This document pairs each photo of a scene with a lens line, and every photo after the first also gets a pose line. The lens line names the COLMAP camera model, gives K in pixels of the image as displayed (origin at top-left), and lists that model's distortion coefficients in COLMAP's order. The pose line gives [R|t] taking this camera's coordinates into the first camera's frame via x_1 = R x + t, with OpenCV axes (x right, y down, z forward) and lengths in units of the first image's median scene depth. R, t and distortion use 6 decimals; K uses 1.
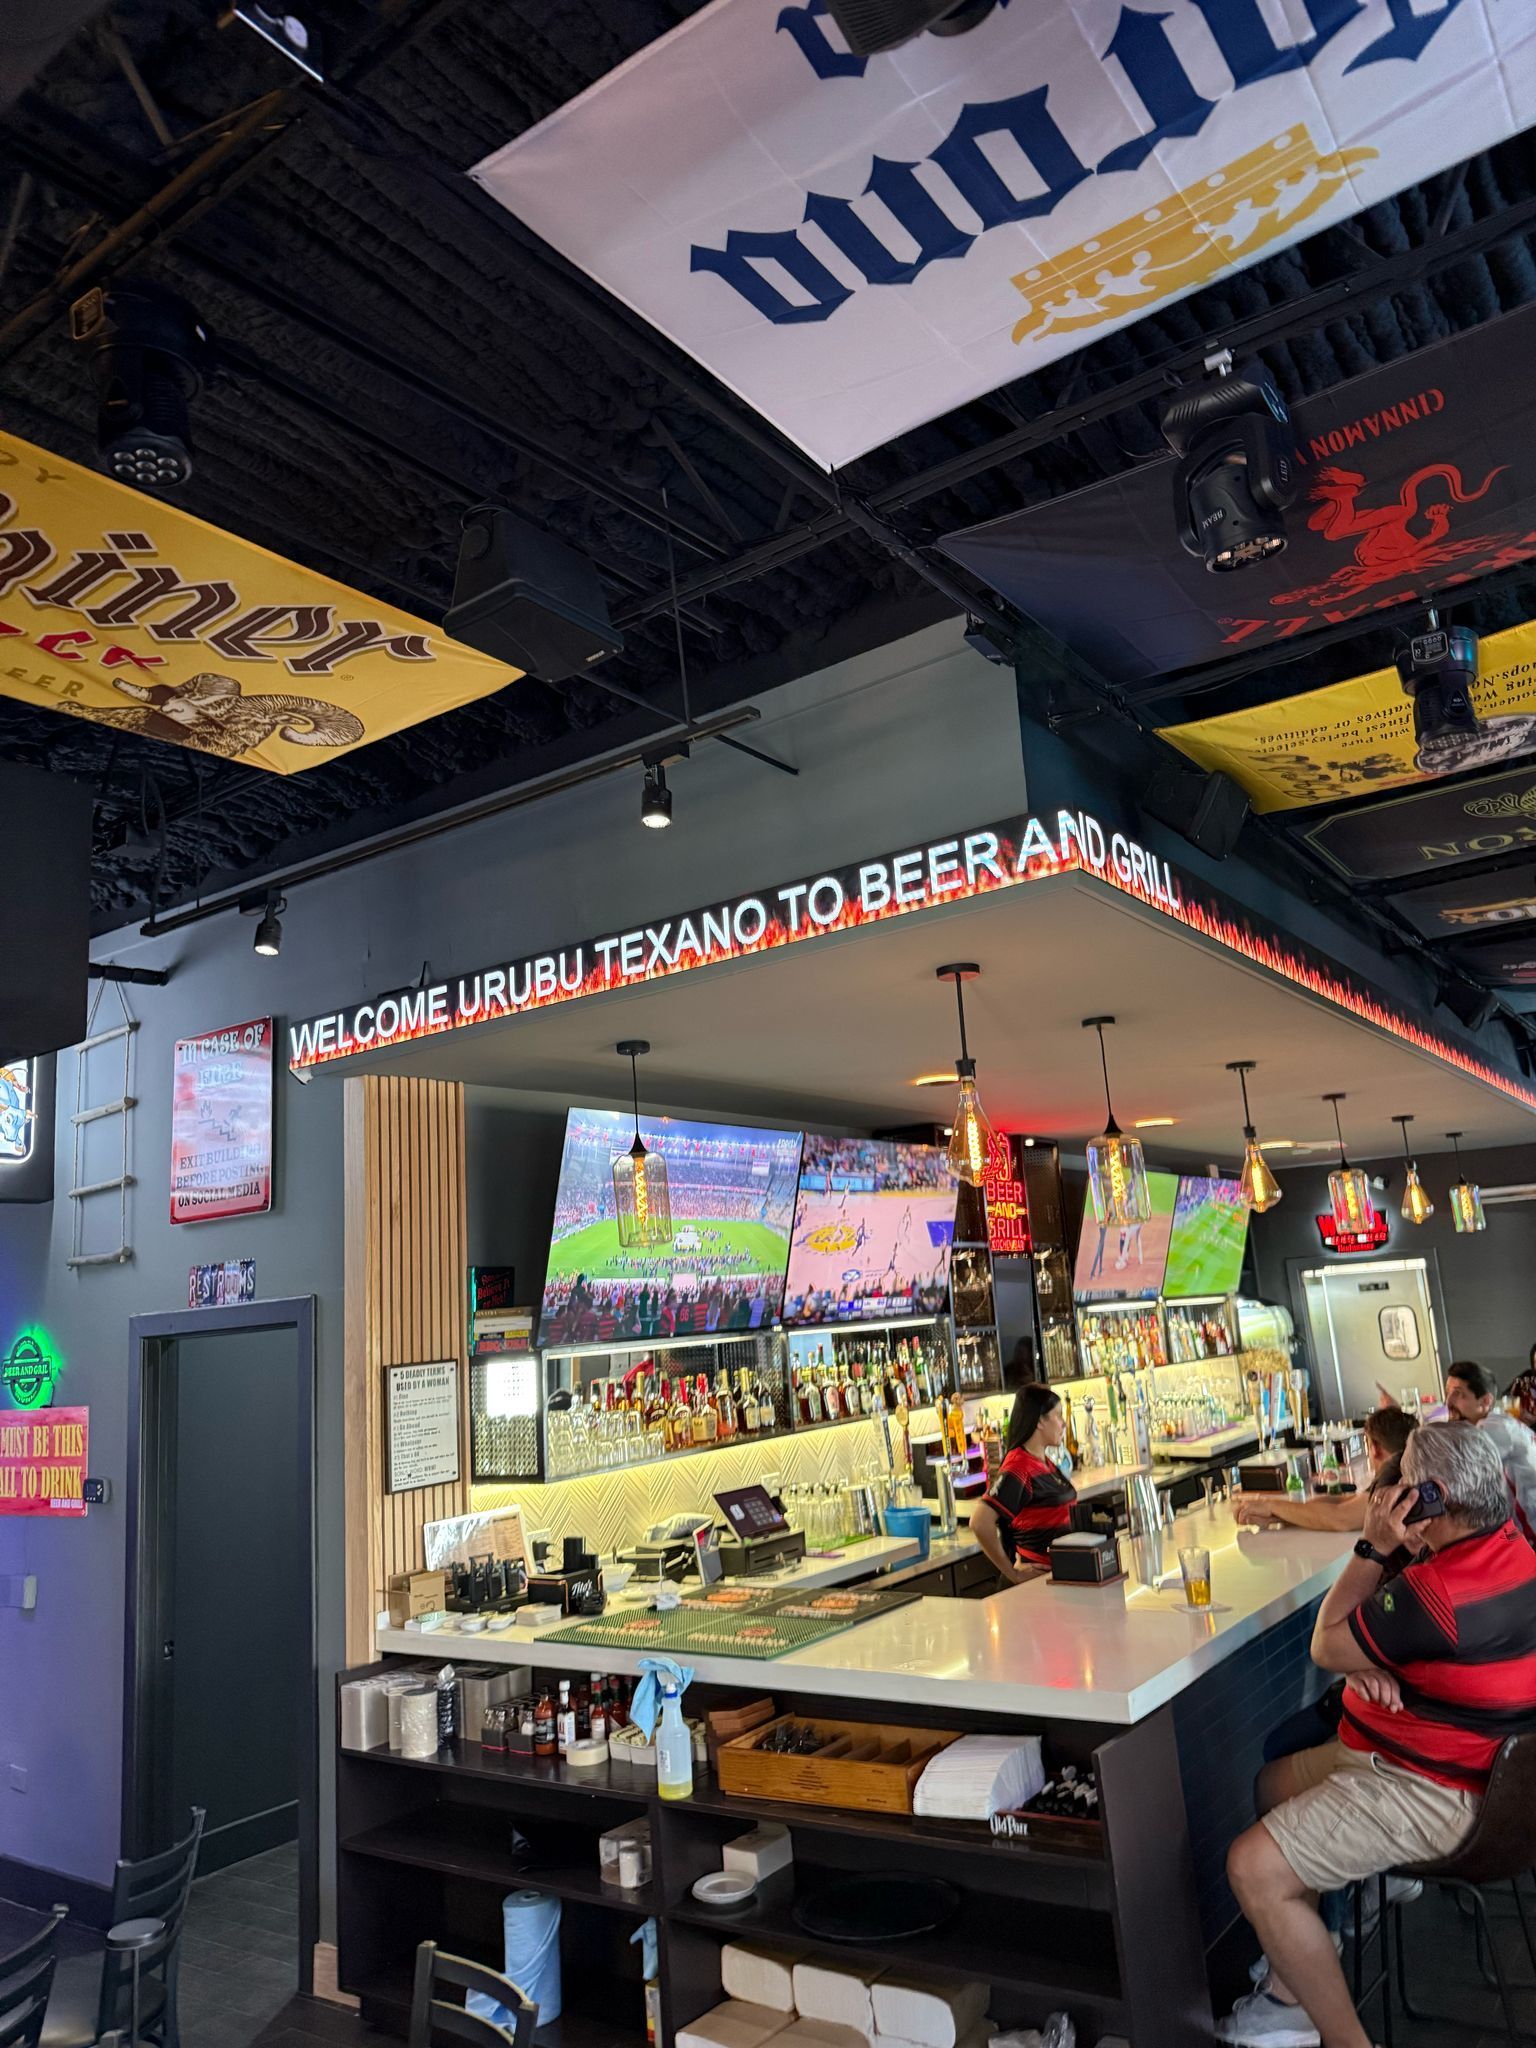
lens RADIAL K [[1449.9, 0, 781.7], [0, 1449.9, 1028.0], [0, 0, 1]] dist [0.059677, -0.014852]
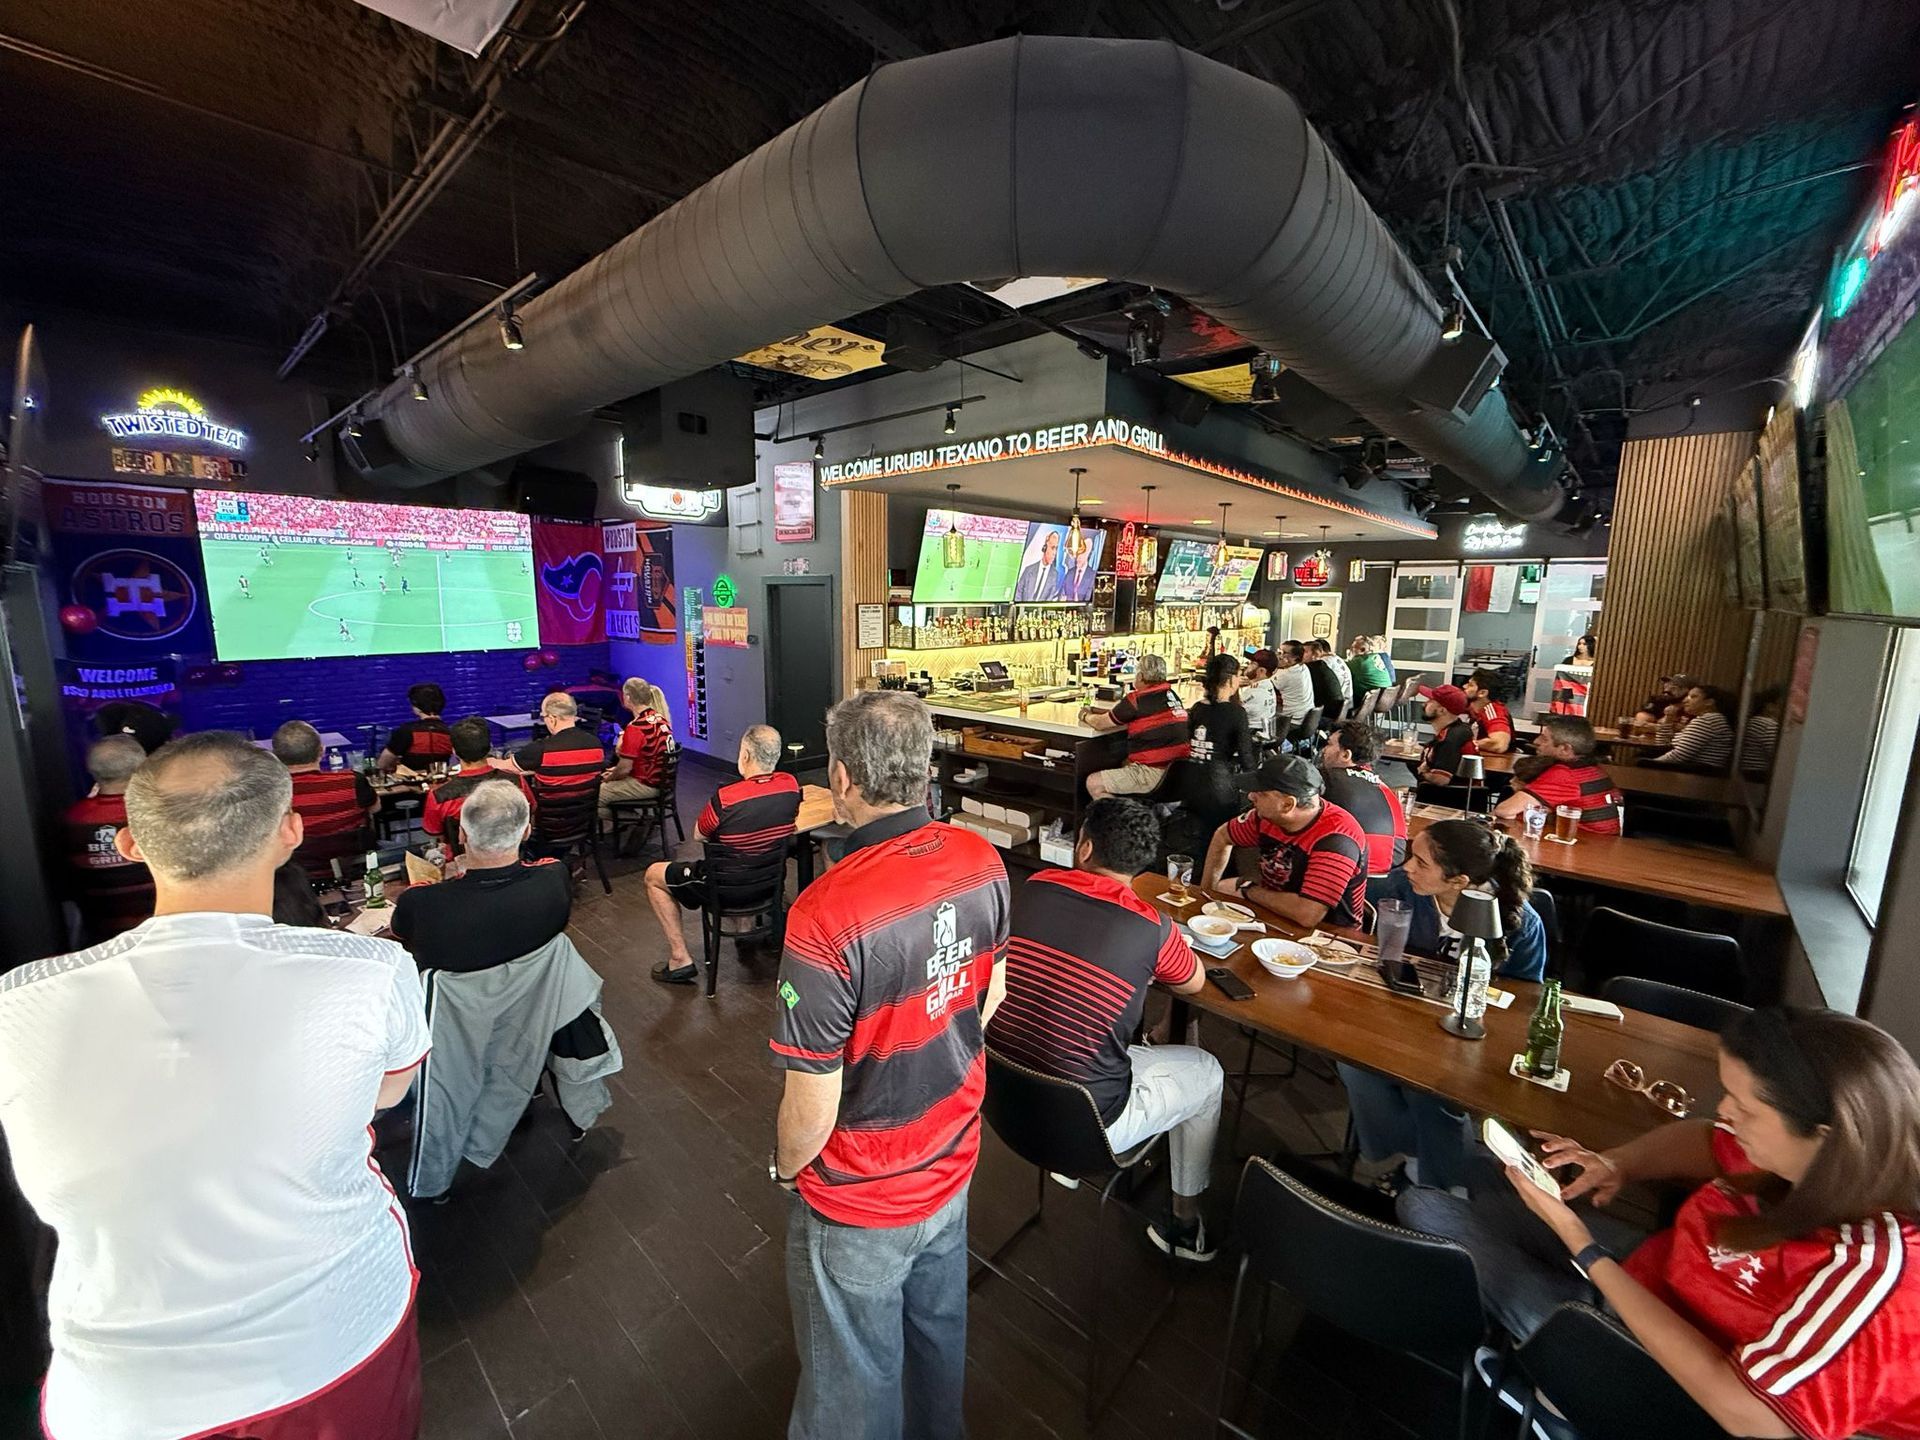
lens RADIAL K [[761.0, 0, 961.3], [0, 761.0, 718.3], [0, 0, 1]] dist [-0.014276, -0.000093]
pose [[0.989582, 0.099173, -0.104365, 0.084323], [-0.055512, 0.931692, 0.358983, -0.084351], [0.132838, -0.349450, 0.927491, -0.341924]]
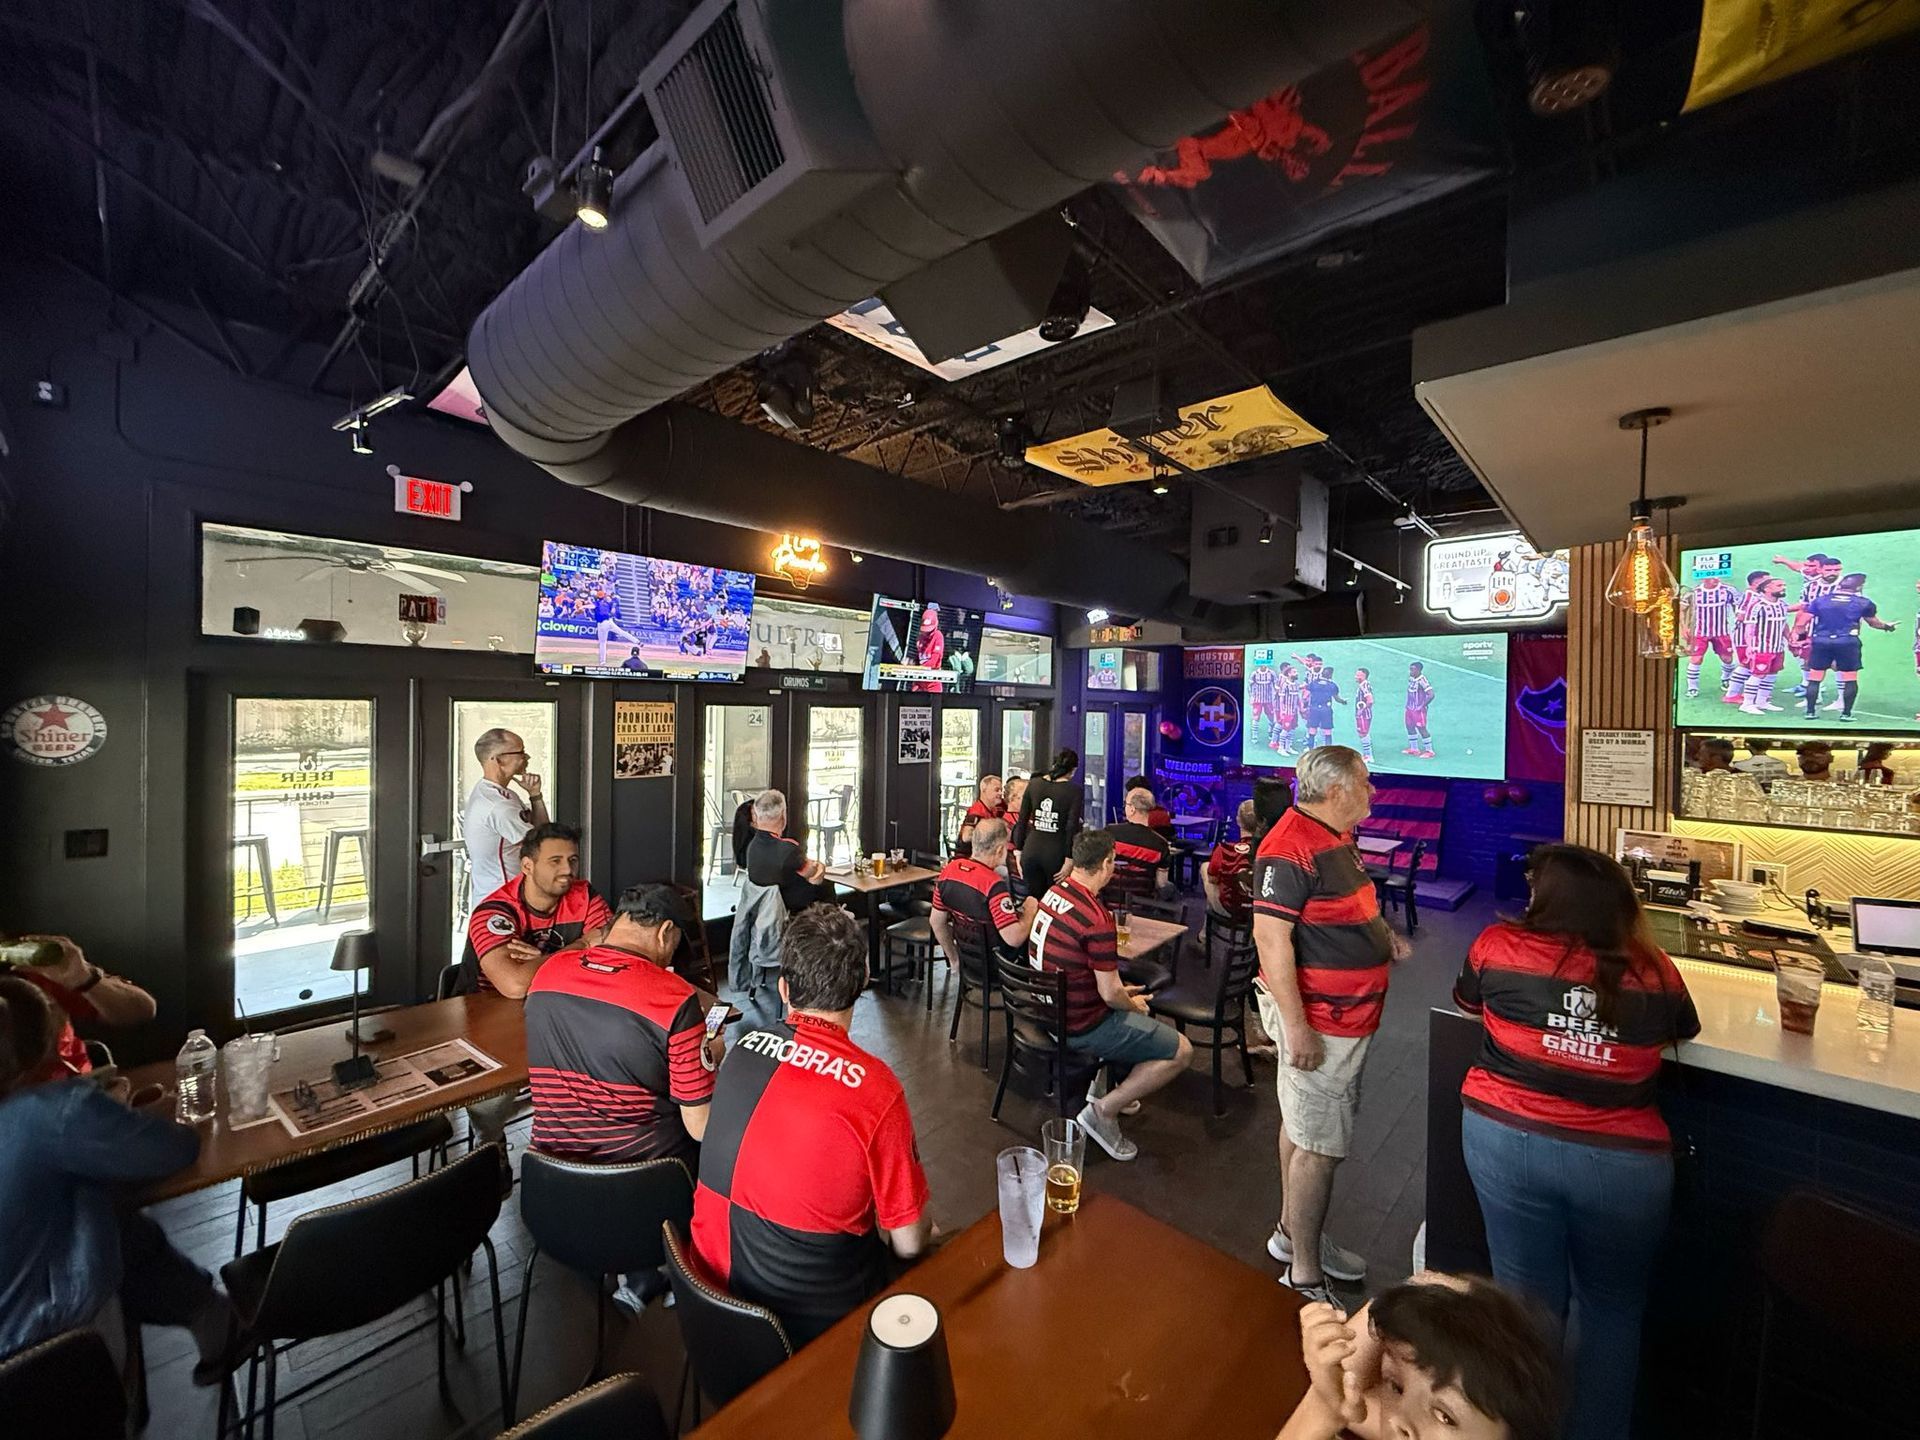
lens RADIAL K [[761.0, 0, 957.6], [0, 761.0, 716.5], [0, 0, 1]] dist [-0.014276, -0.000093]
pose [[-0.132474, 0.073495, -0.988458, 0.635004], [0.184657, 0.981619, 0.048239, 0.049727], [0.973834, -0.176135, -0.143610, 0.438197]]
